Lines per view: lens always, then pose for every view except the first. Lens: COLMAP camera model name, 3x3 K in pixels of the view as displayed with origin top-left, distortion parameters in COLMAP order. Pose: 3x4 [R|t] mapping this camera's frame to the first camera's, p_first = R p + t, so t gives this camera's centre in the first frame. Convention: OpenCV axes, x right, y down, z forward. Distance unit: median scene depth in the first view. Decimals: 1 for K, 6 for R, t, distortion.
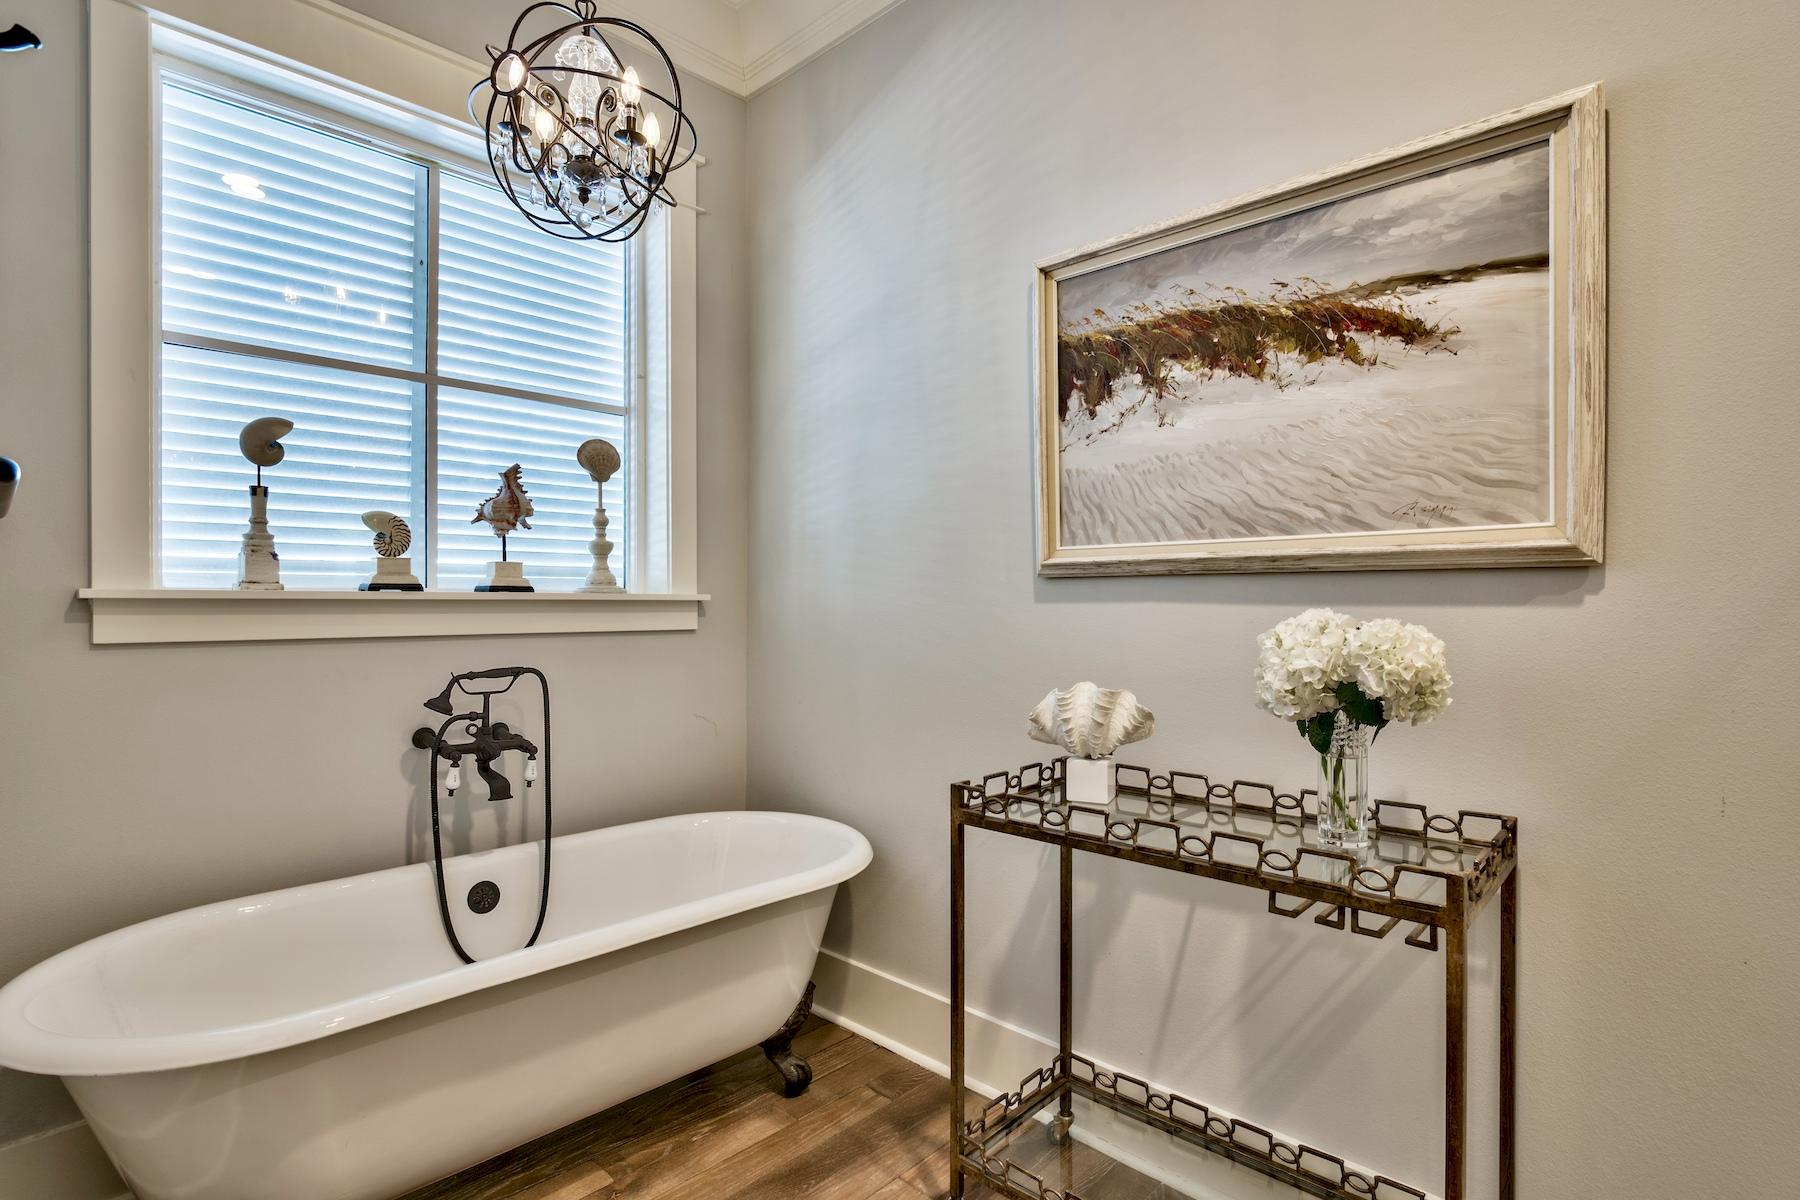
lens RADIAL K [[911.4, 0, 908.7], [0, 911.4, 617.8], [0, 0, 1]] dist [-0.006486, 0.001025]
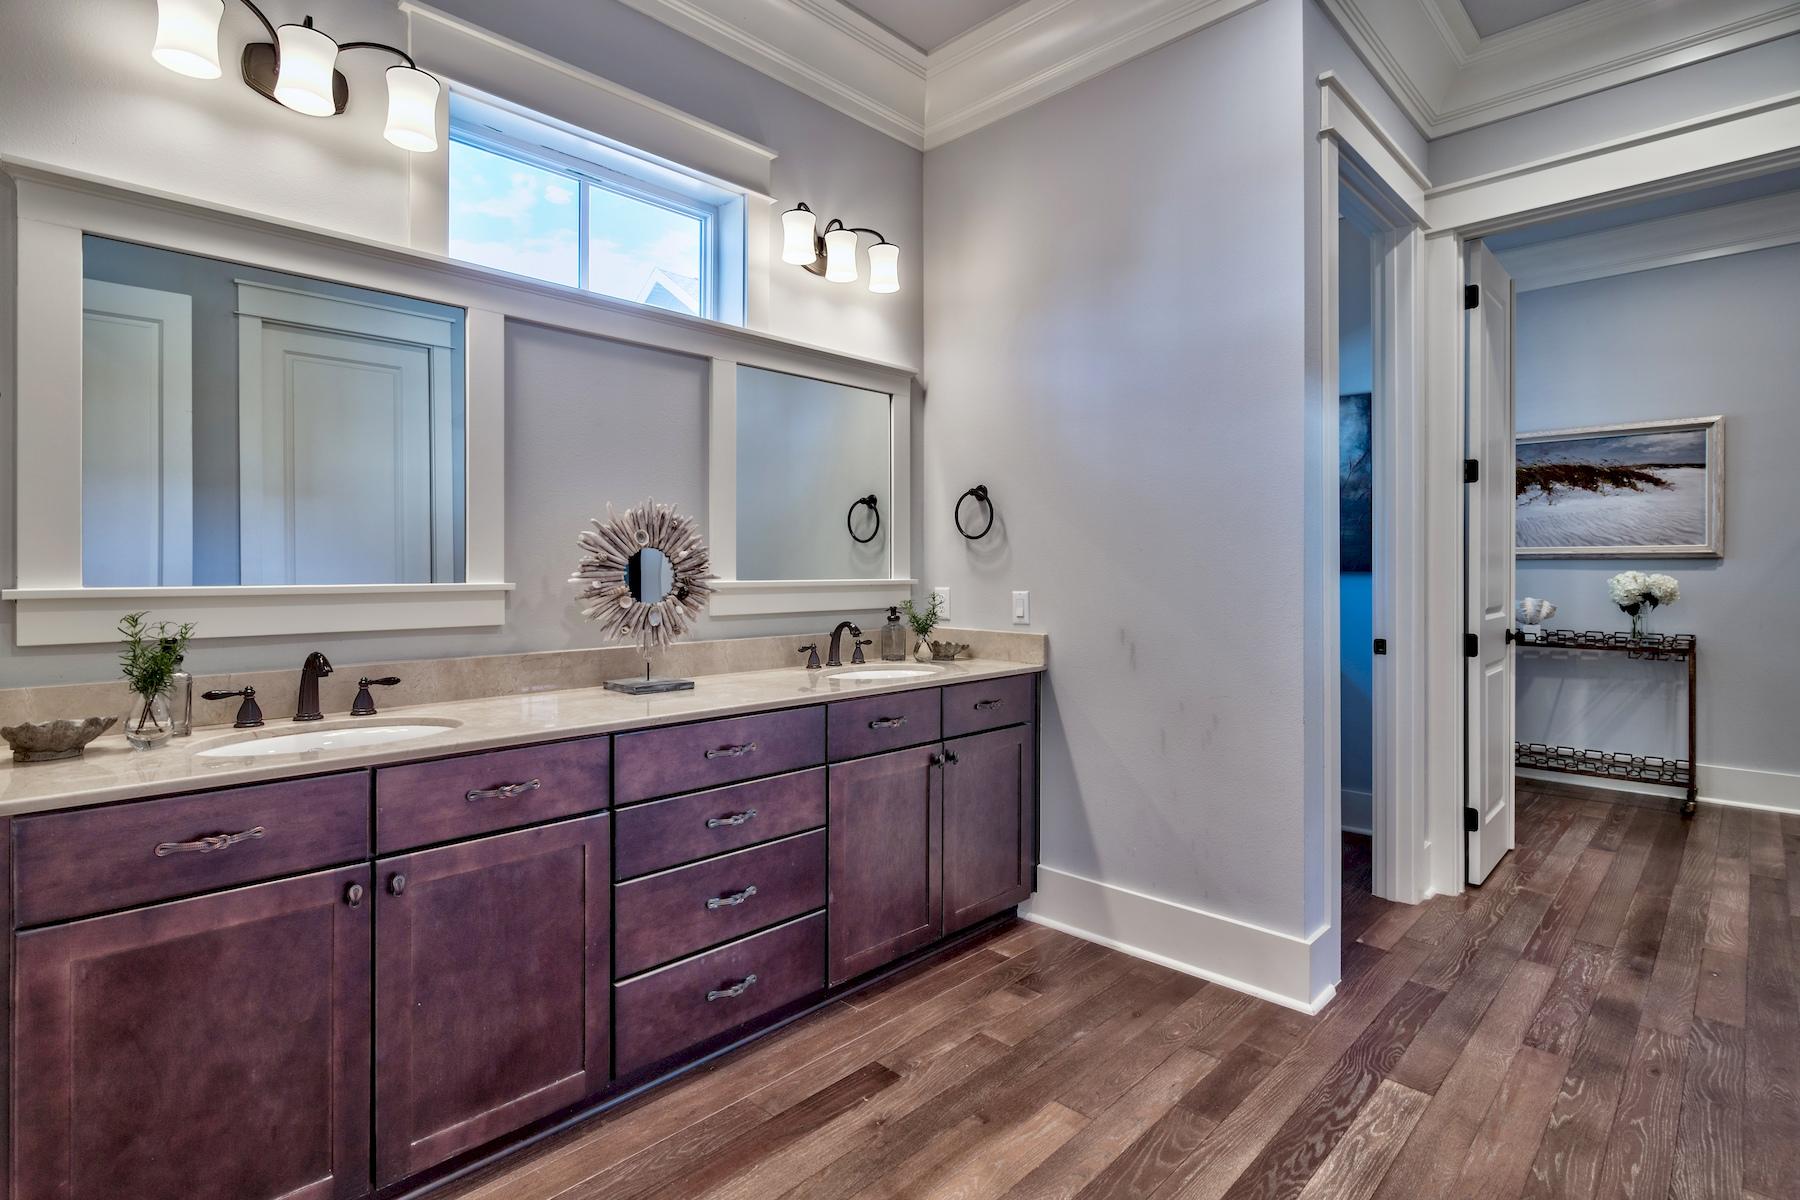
lens RADIAL K [[911.4, 0, 892.5], [0, 911.4, 581.2], [0, 0, 1]] dist [-0.006486, 0.001025]
pose [[1.000000, -0.000492, 0.000619, -2.054453], [0.000493, 0.999997, -0.002272, 0.030054], [-0.000617, 0.002272, 0.999997, -2.092880]]
